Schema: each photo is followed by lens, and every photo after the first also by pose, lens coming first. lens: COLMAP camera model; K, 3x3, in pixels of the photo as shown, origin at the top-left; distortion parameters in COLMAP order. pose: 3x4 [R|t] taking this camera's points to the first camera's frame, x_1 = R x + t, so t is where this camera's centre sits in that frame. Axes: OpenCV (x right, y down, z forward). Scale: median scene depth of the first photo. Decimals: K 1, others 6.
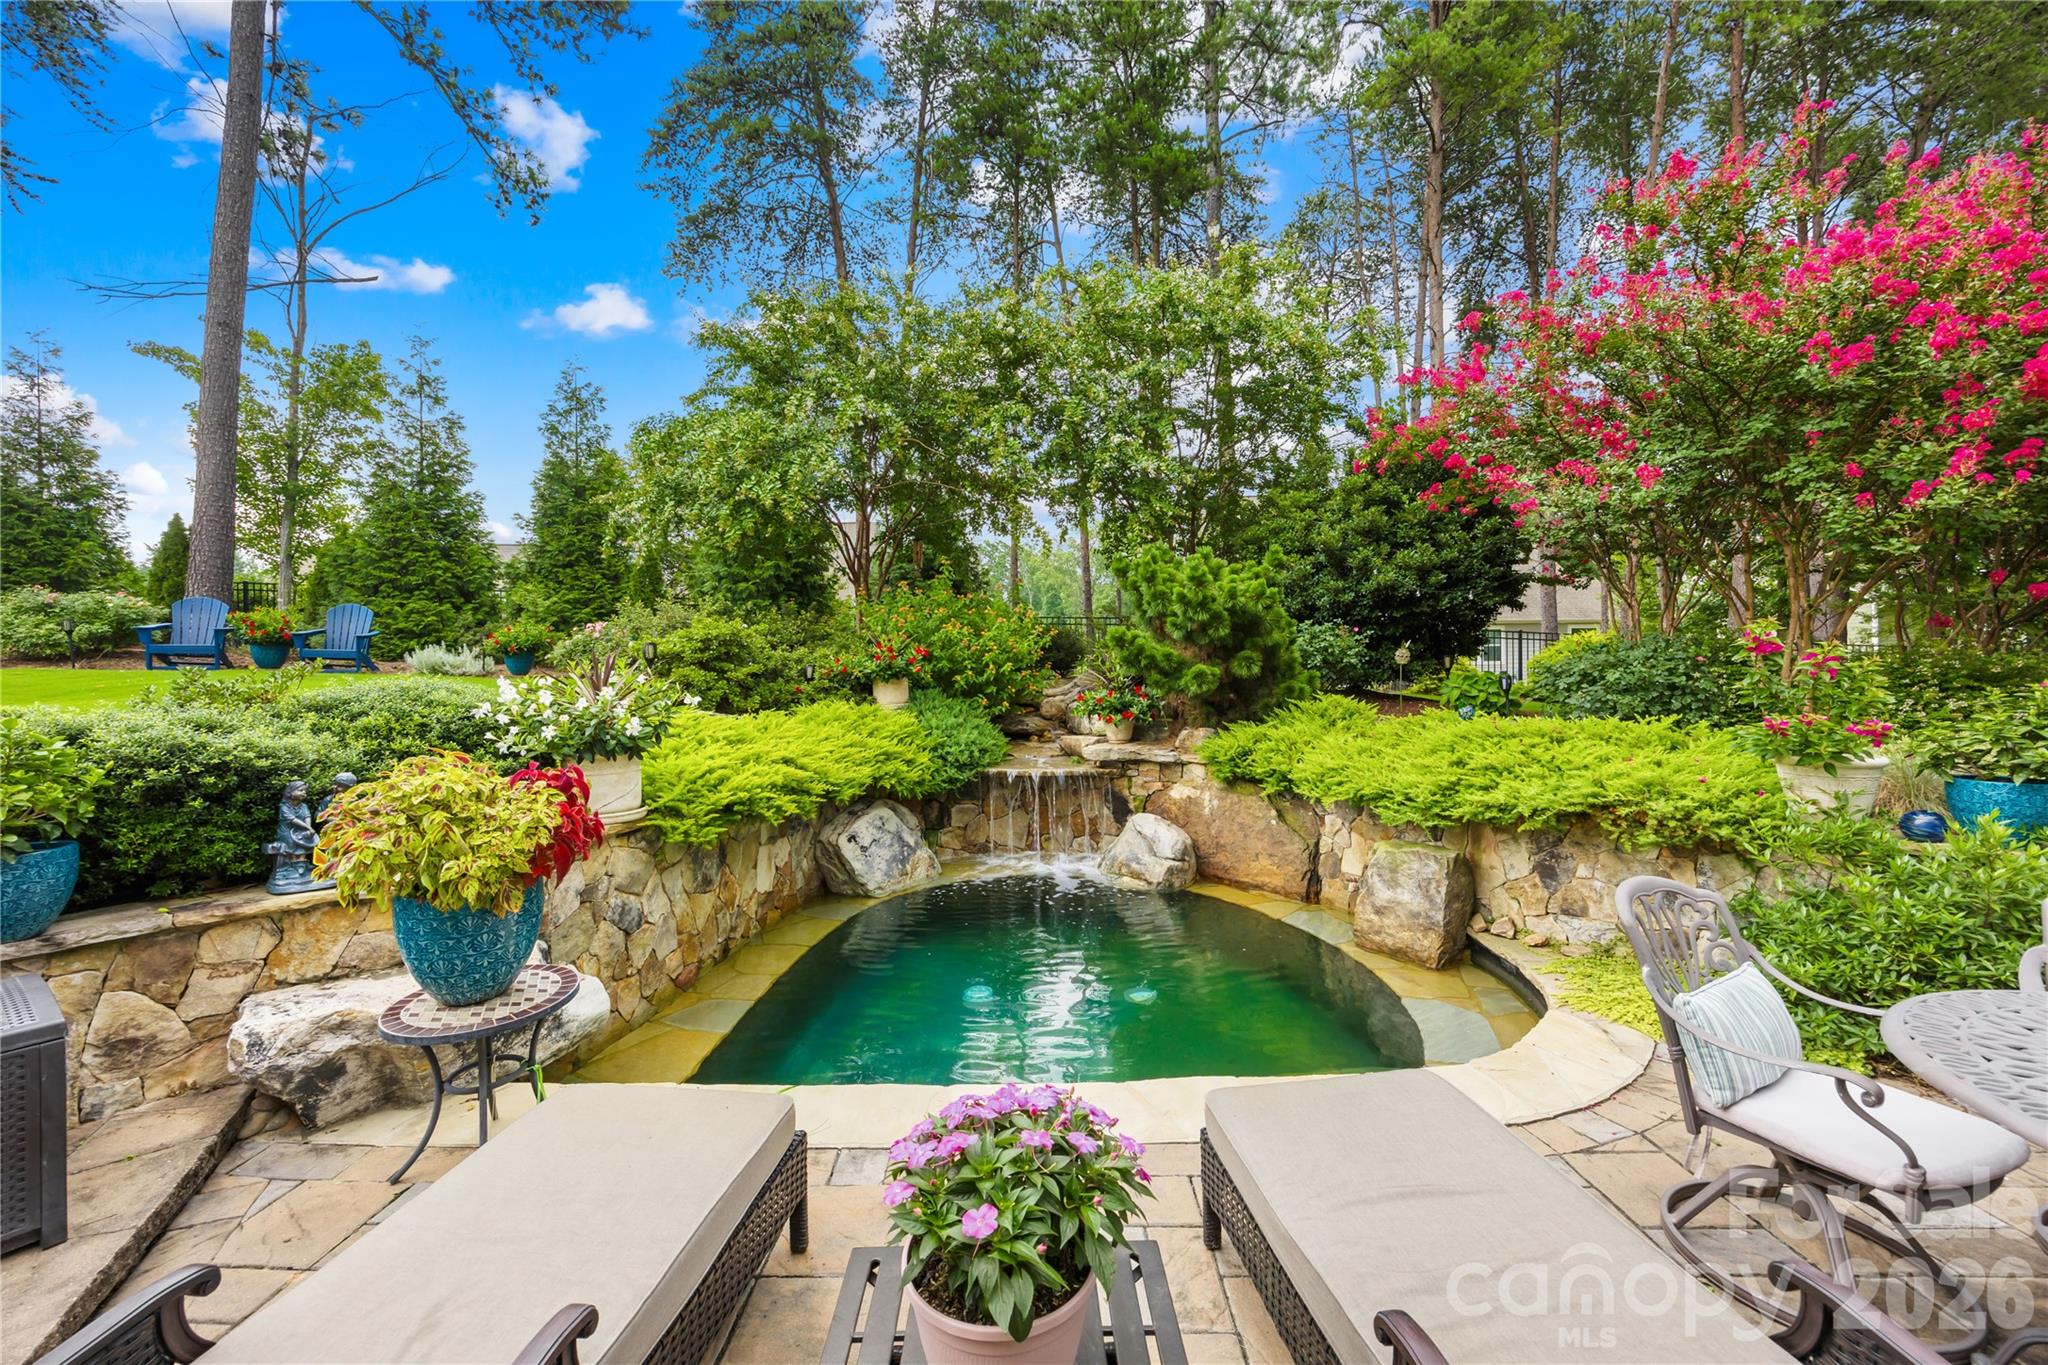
lens RADIAL K [[783.2, 0, 1024.0], [0, 783.2, 677.8], [0, 0, 1]] dist [-0.007068, 0.000153]
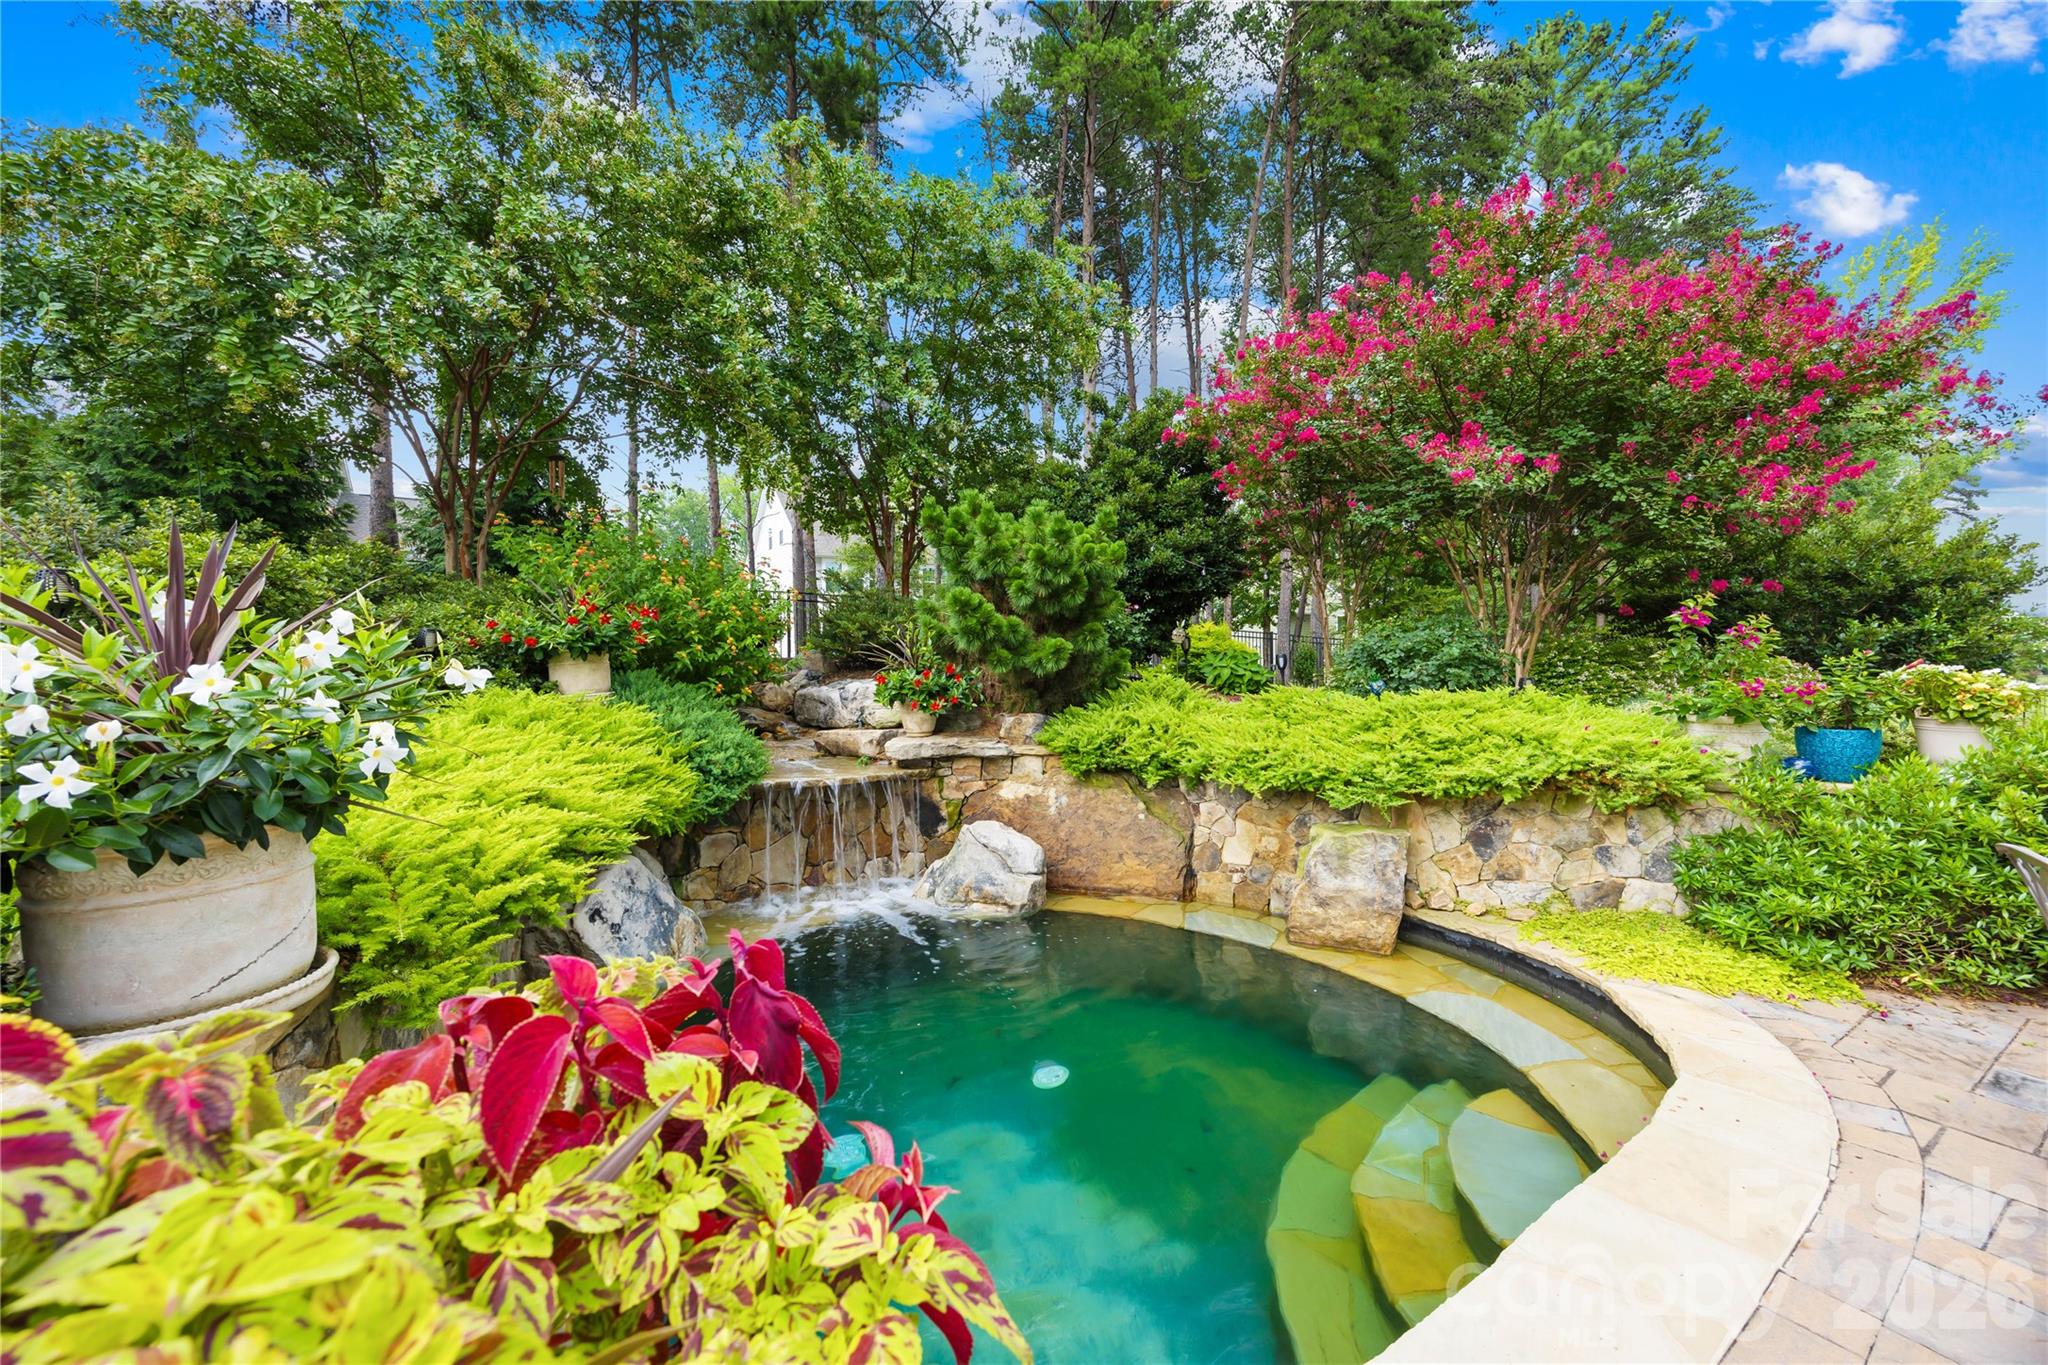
lens RADIAL K [[783.2, 0, 1033.0], [0, 783.2, 677.6], [0, 0, 1]] dist [-0.007068, 0.000153]
pose [[0.843922, -0.007576, 0.536412, -0.231569], [0.000386, 0.999909, 0.013515, 0.013994], [-0.536465, -0.011198, 0.843848, 0.286453]]
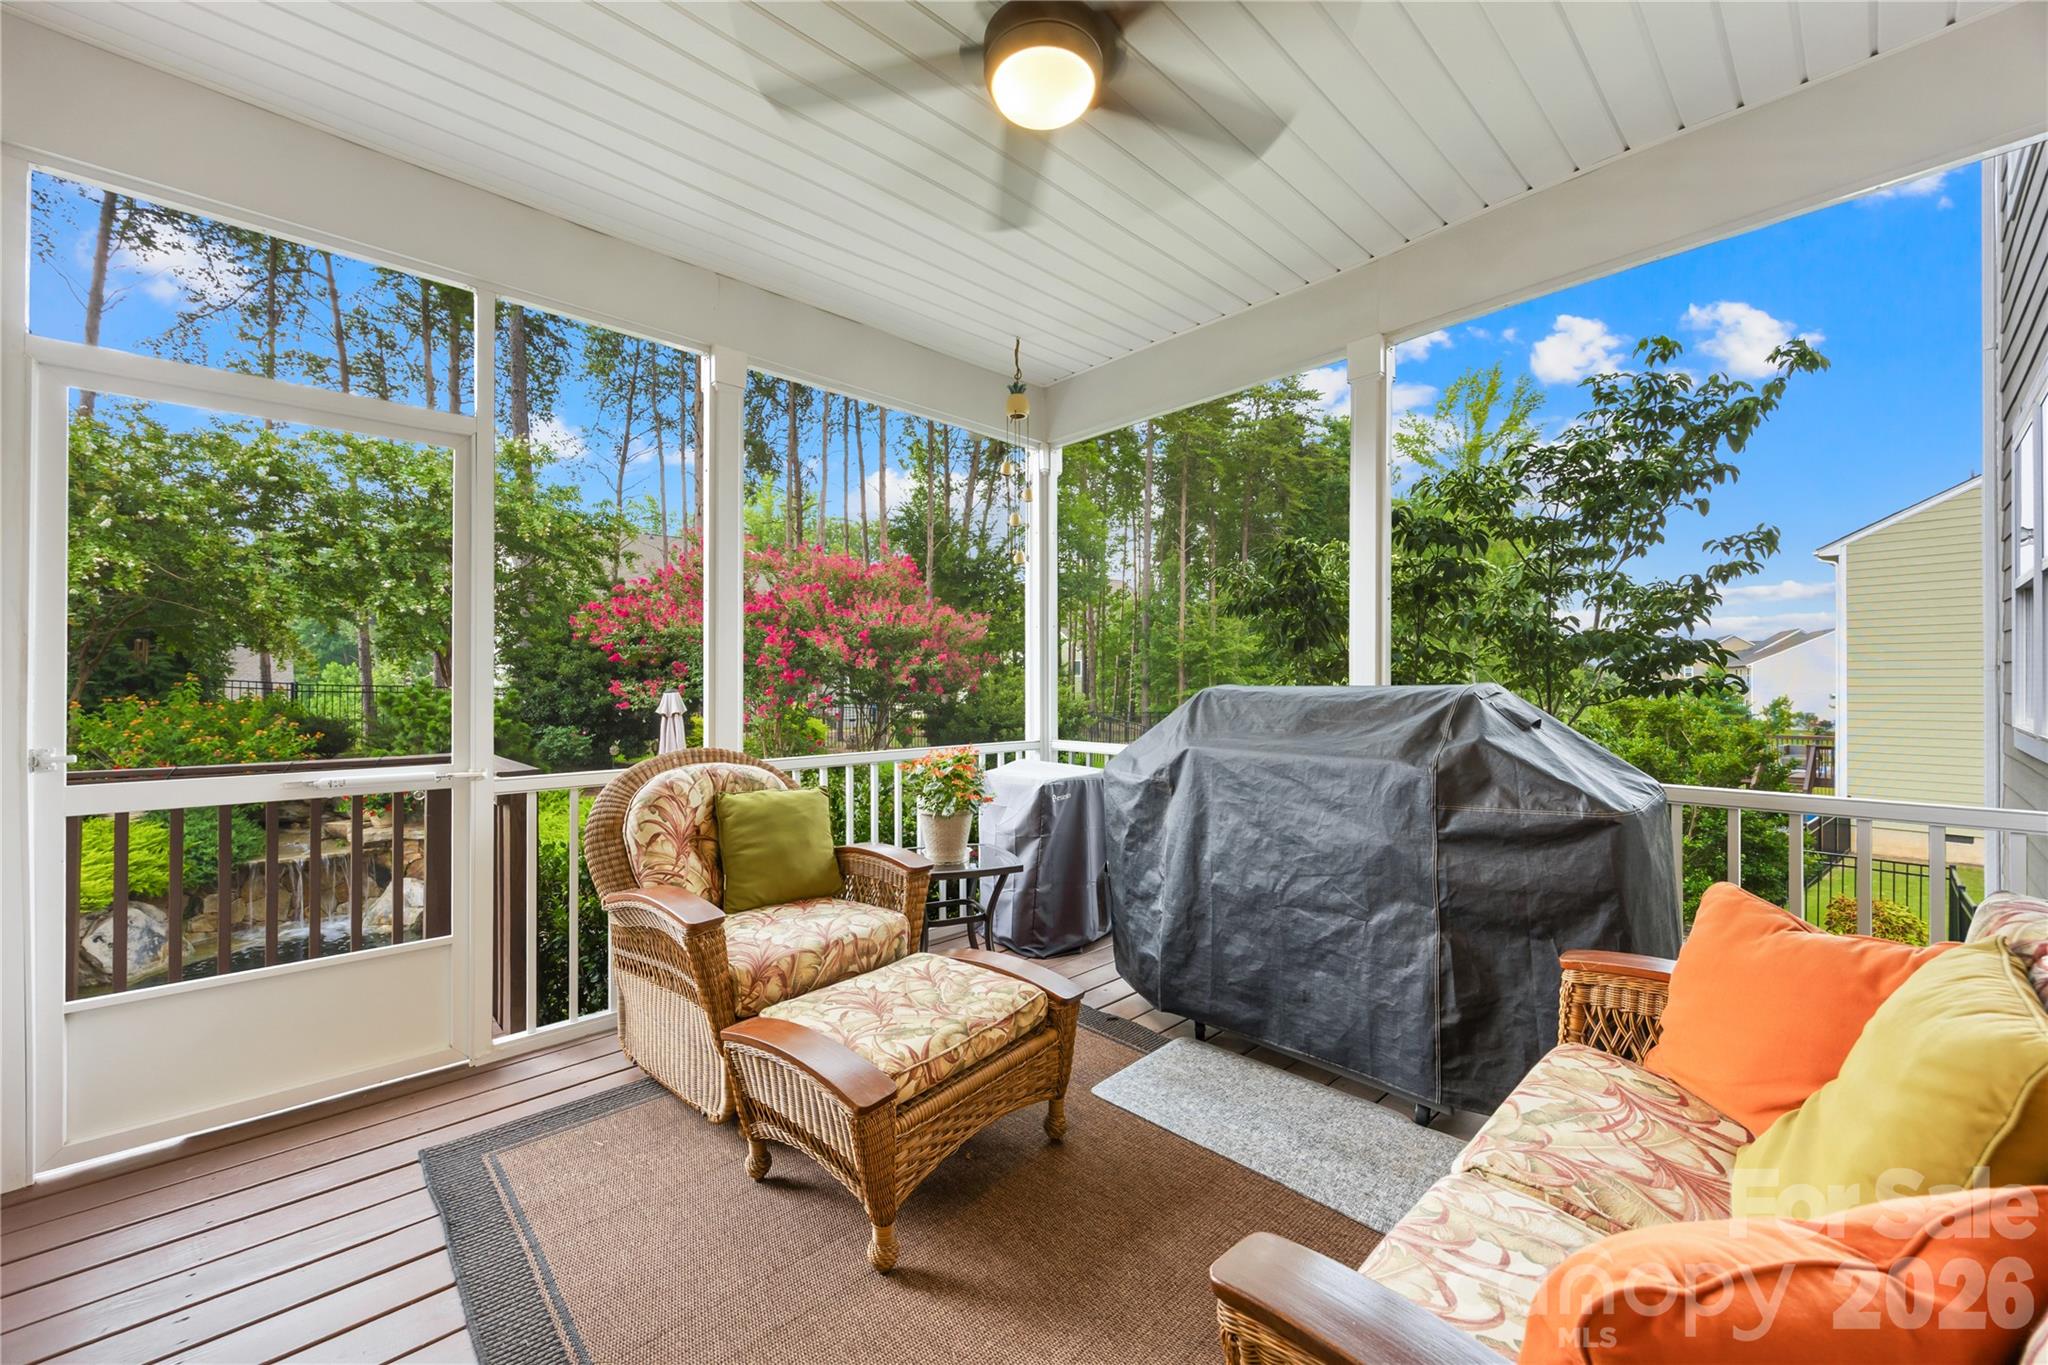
lens RADIAL K [[783.2, 0, 1030.9], [0, 783.2, 681.7], [0, 0, 1]] dist [-0.007068, 0.000153]
pose [[0.707042, 0.010800, 0.707089, -0.045192], [-0.005525, 0.999937, -0.009748, -0.173998], [-0.707149, 0.002986, 0.707058, -0.802710]]
